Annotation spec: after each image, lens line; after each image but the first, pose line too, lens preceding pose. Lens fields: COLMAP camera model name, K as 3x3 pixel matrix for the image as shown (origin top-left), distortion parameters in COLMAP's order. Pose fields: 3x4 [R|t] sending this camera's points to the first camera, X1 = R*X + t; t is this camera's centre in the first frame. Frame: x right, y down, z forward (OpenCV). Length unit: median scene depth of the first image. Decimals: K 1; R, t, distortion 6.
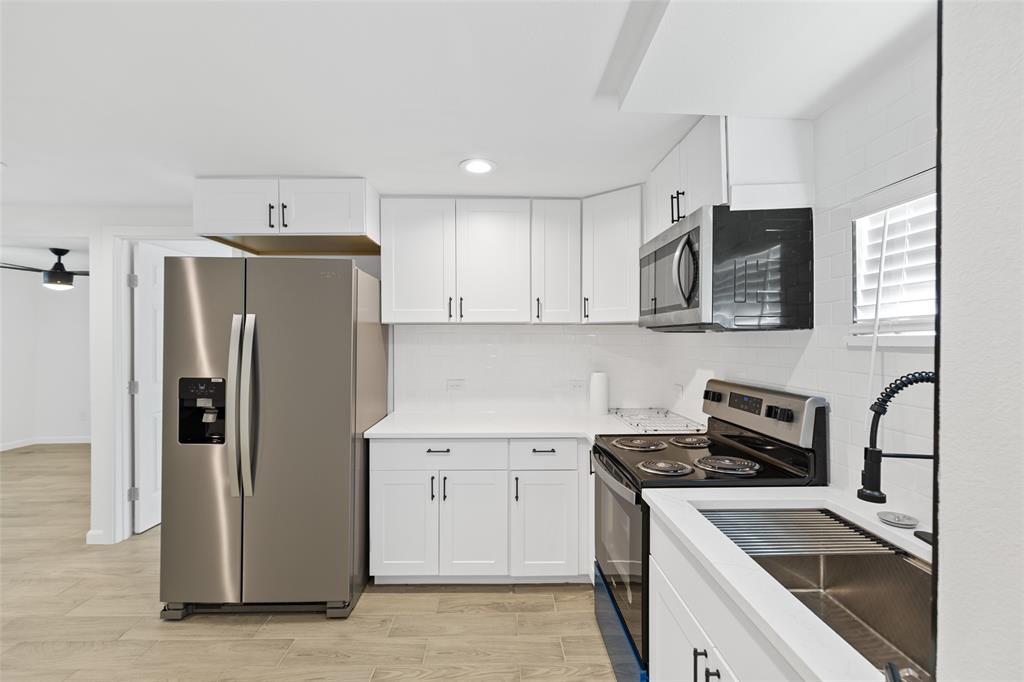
lens RADIAL K [[456.4, 0, 510.1], [0, 456.4, 339.8], [0, 0, 1]] dist [-0.000187, -0.000632]
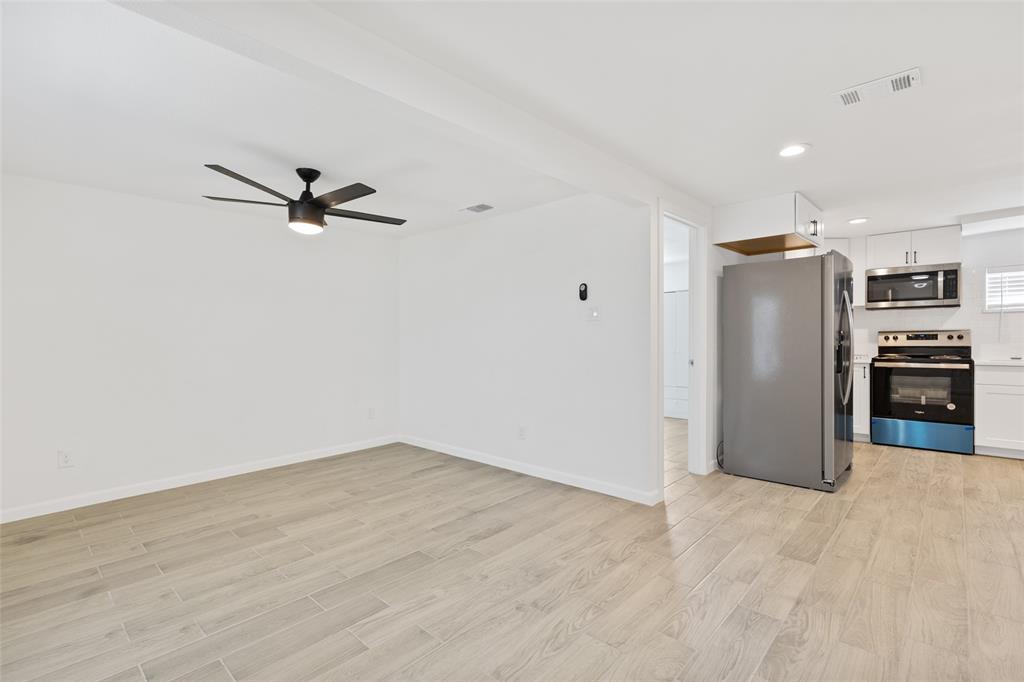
lens RADIAL K [[471.3, 0, 514.4], [0, 471.3, 346.9], [0, 0, 1]] dist [0.002603, 0.000089]
pose [[0.708000, -0.025555, 0.705749, -2.233643], [0.014544, 0.999661, 0.021608, 0.074231], [-0.706062, -0.005034, 0.708132, 0.556059]]
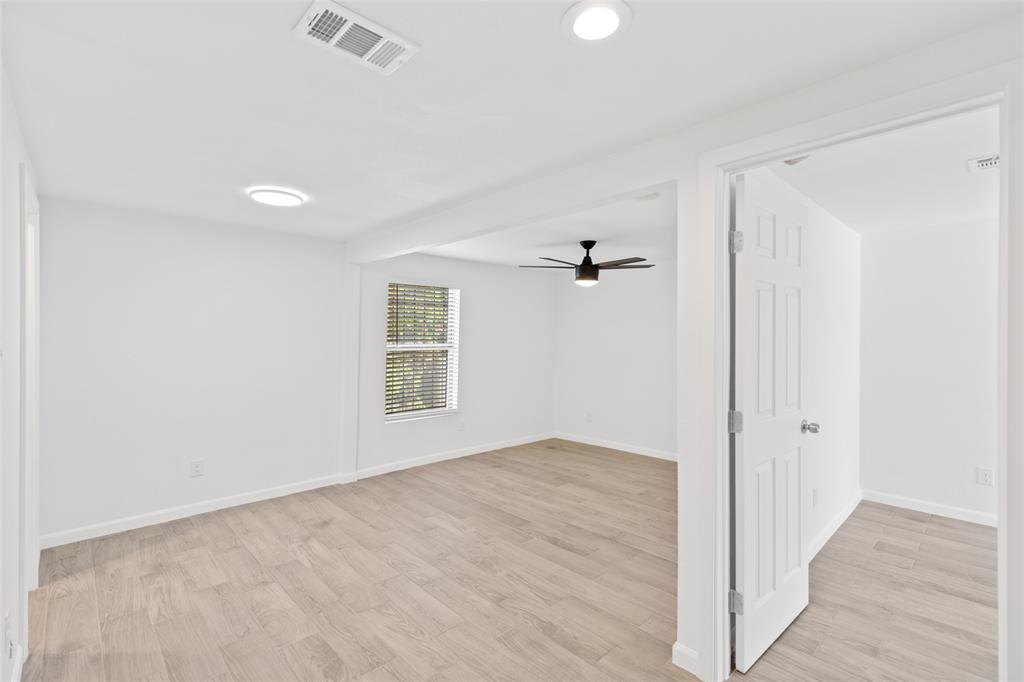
lens RADIAL K [[456.4, 0, 510.1], [0, 456.4, 339.8], [0, 0, 1]] dist [-0.000187, -0.000632]
pose [[0.664958, 0.002167, -0.746878, -0.719010], [-0.003429, 0.999994, -0.000152, -0.000905], [0.746873, 0.002662, 0.664961, 0.483011]]
